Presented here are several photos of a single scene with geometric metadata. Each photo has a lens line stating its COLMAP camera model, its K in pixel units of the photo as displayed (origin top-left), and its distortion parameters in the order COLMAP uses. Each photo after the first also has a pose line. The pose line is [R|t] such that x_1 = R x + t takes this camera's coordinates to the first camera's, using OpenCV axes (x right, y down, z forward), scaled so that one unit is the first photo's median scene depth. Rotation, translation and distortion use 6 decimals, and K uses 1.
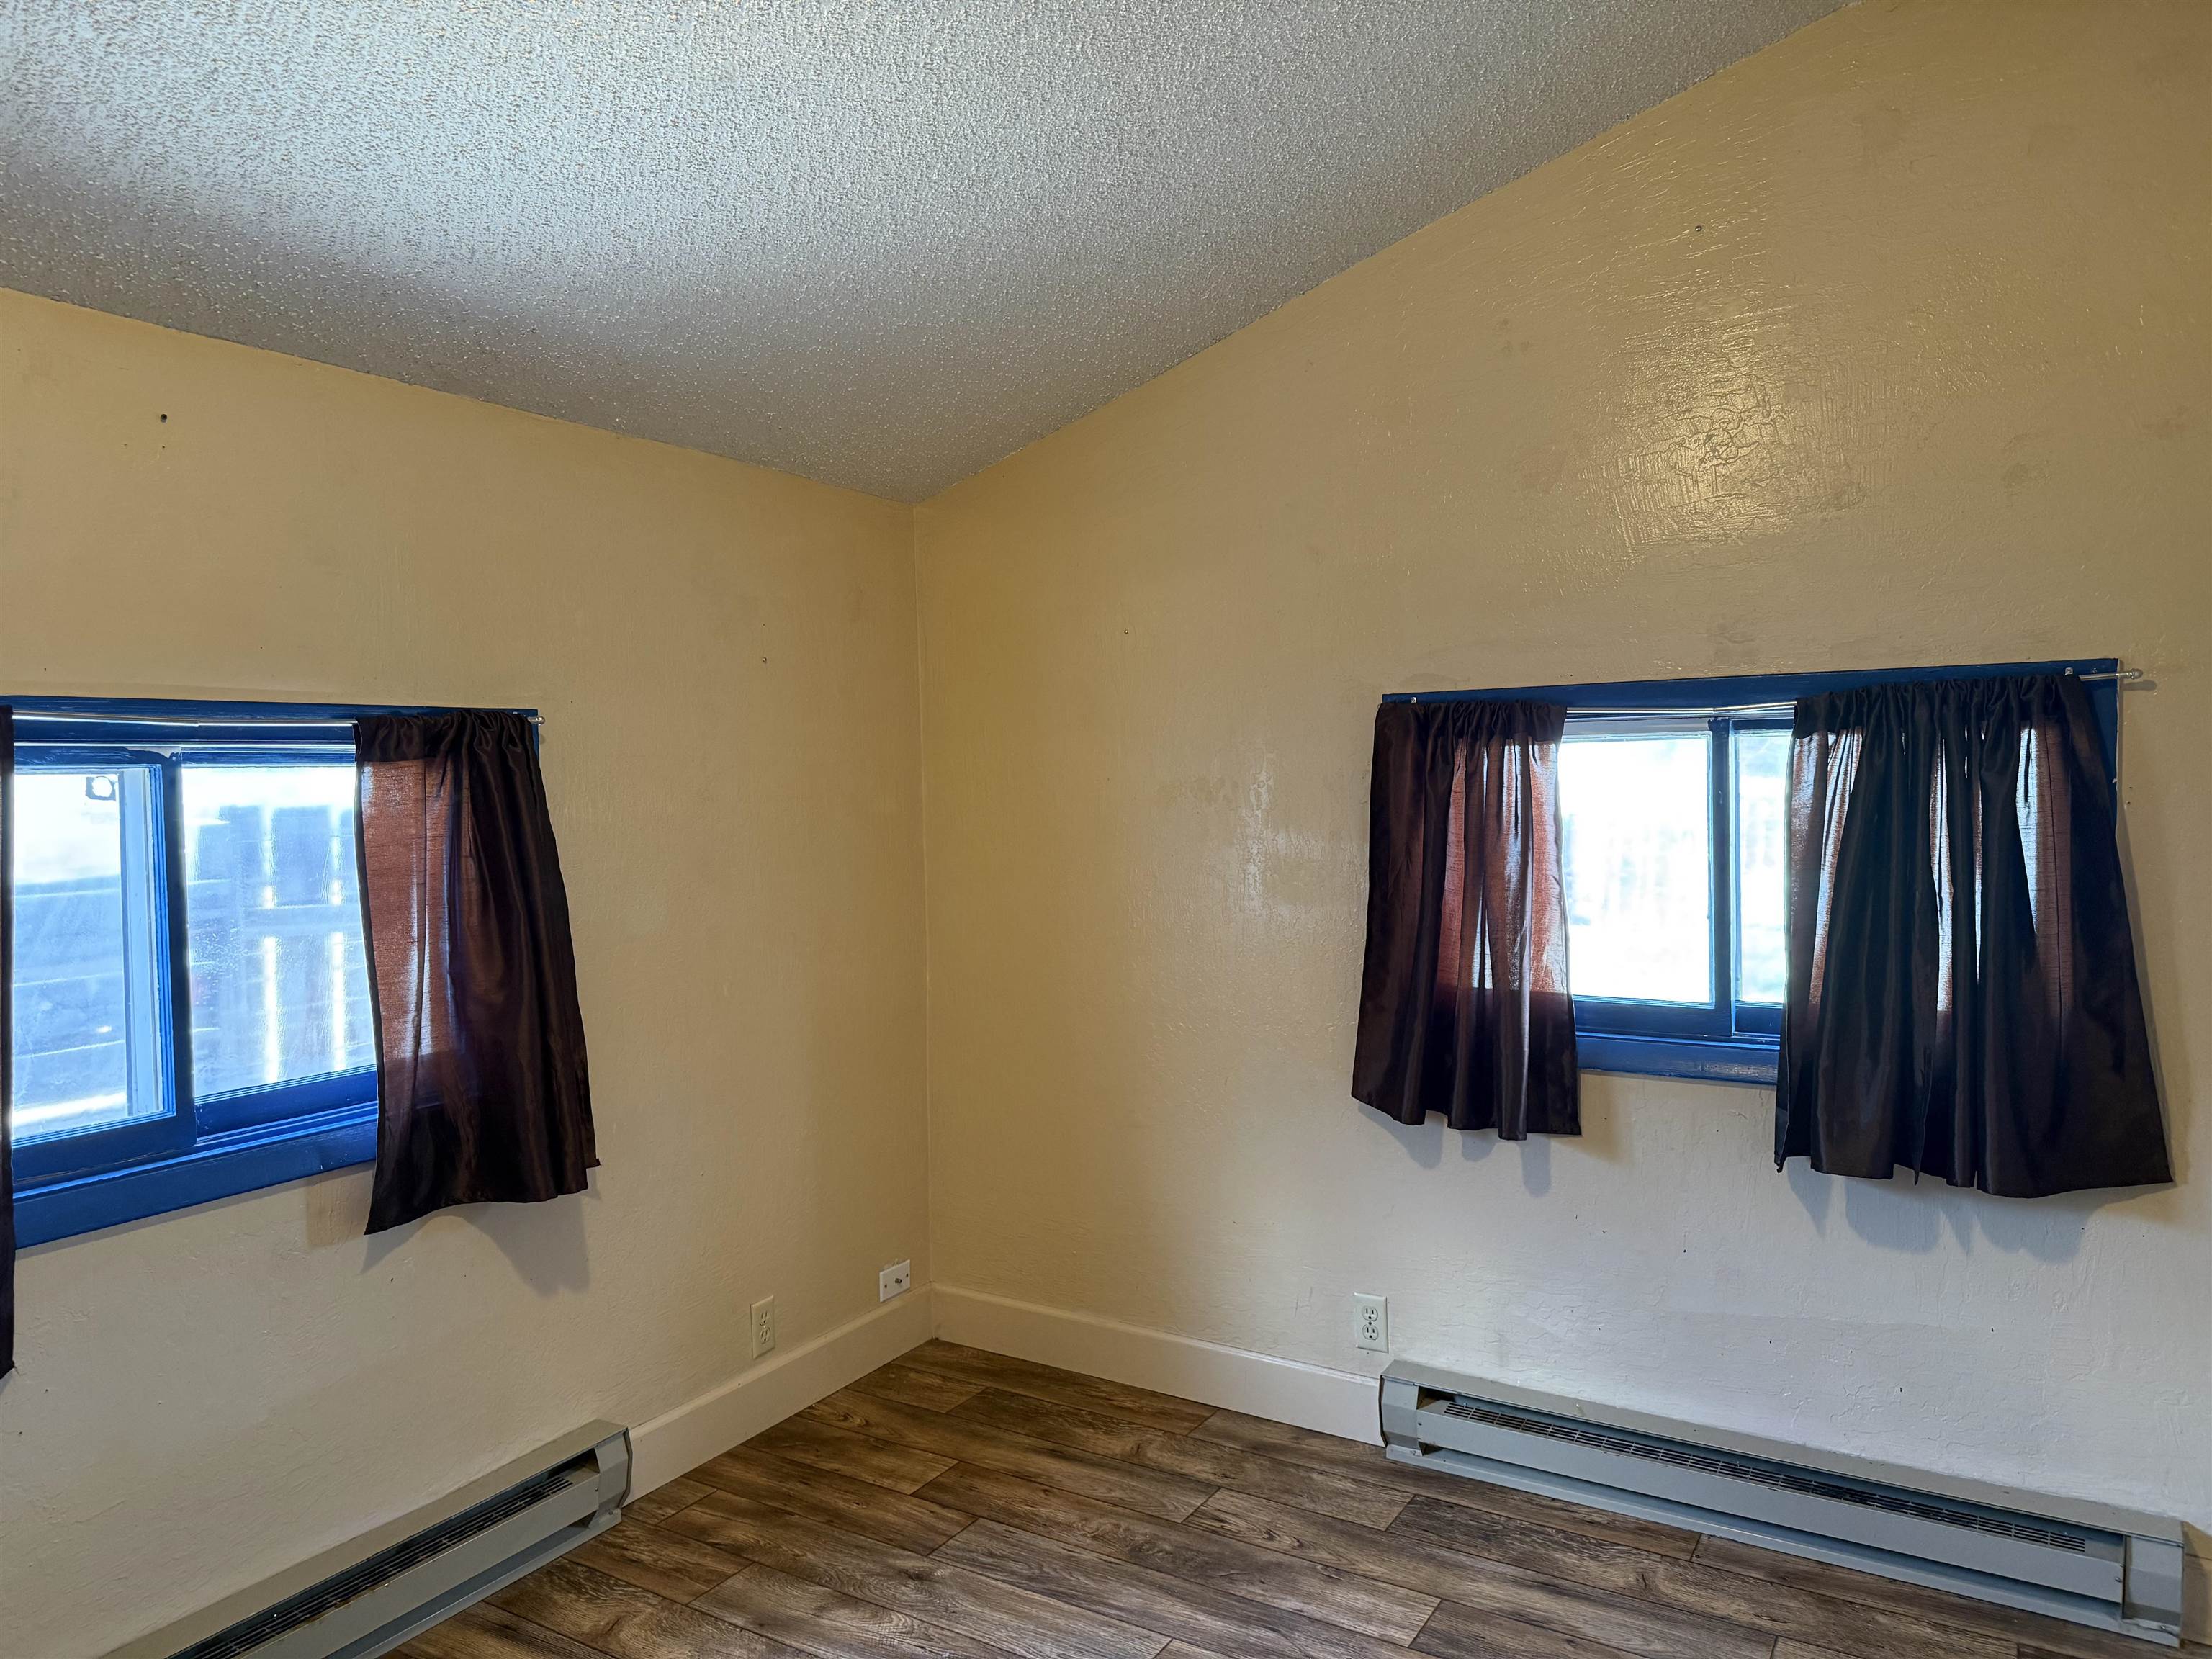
lens RADIAL K [[1567.2, 0, 1114.5], [0, 1567.2, 839.8], [0, 0, 1]] dist [0.056163, -0.054998]
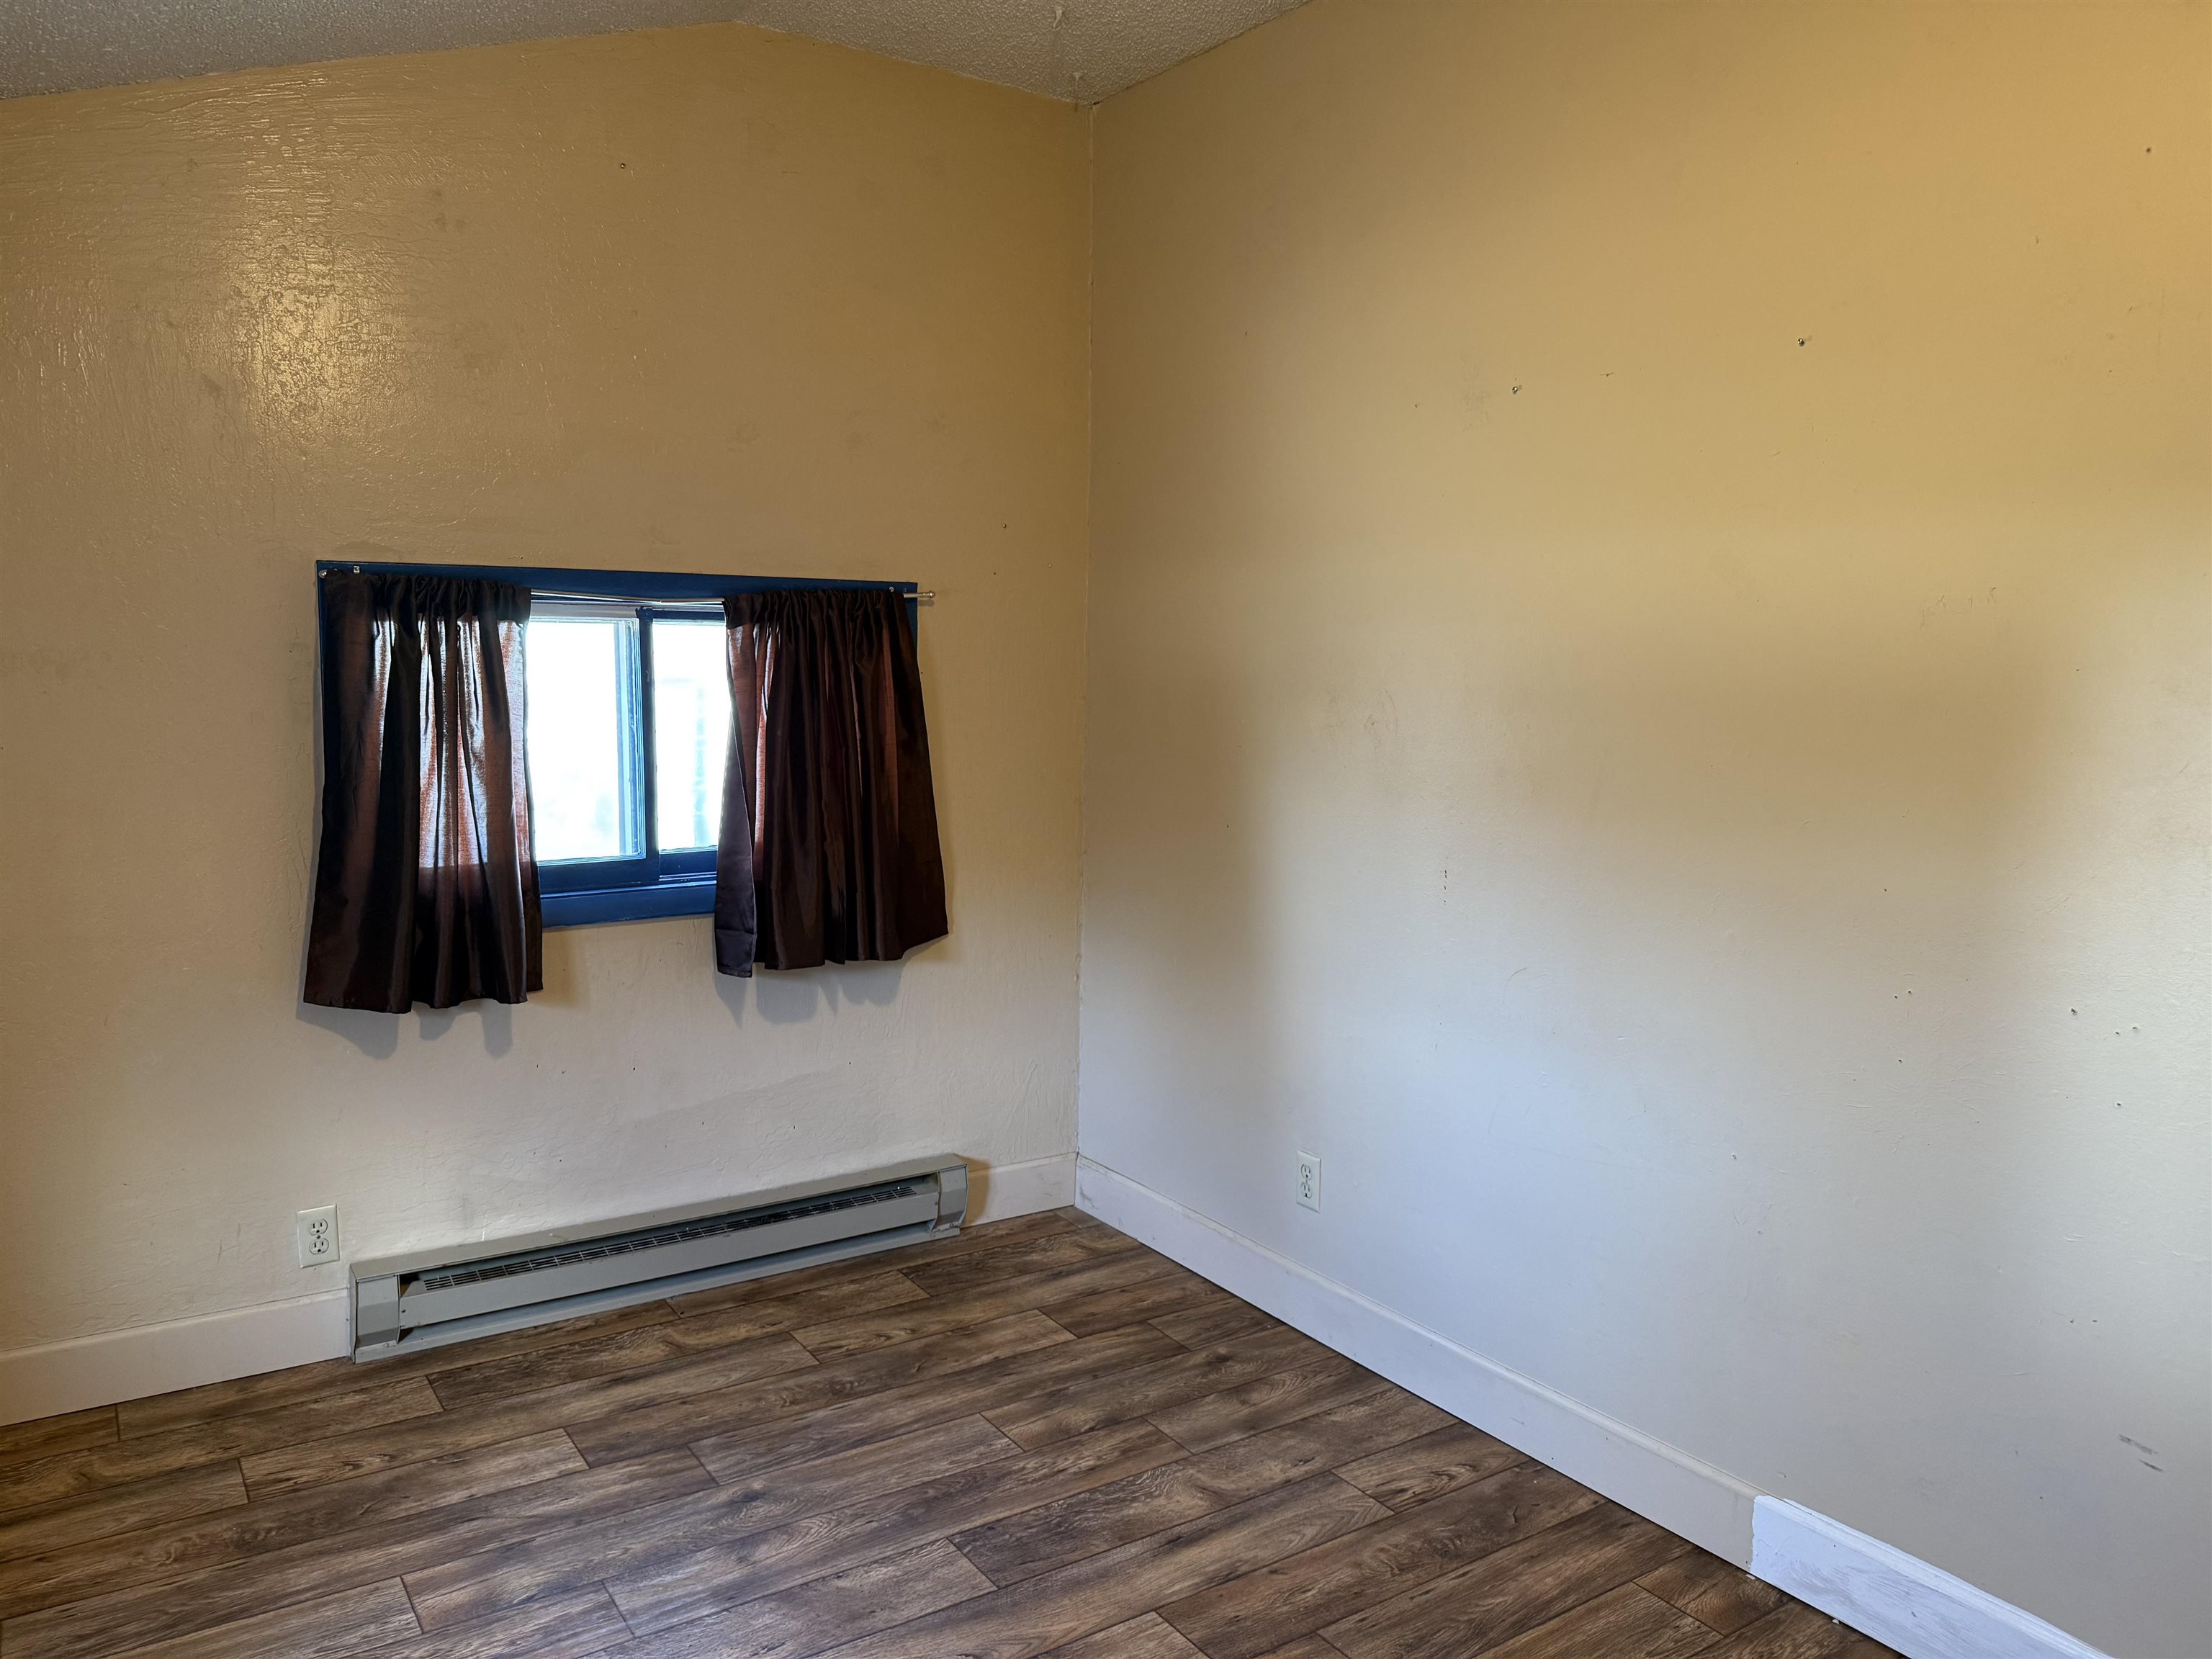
lens RADIAL K [[1567.2, 0, 1078.9], [0, 1567.2, 815.8], [0, 0, 1]] dist [0.056163, -0.054998]
pose [[0.437336, -0.075901, 0.896089, -0.525367], [0.020296, 0.997011, 0.074544, -0.004353], [-0.899069, -0.014413, 0.437570, 0.208682]]
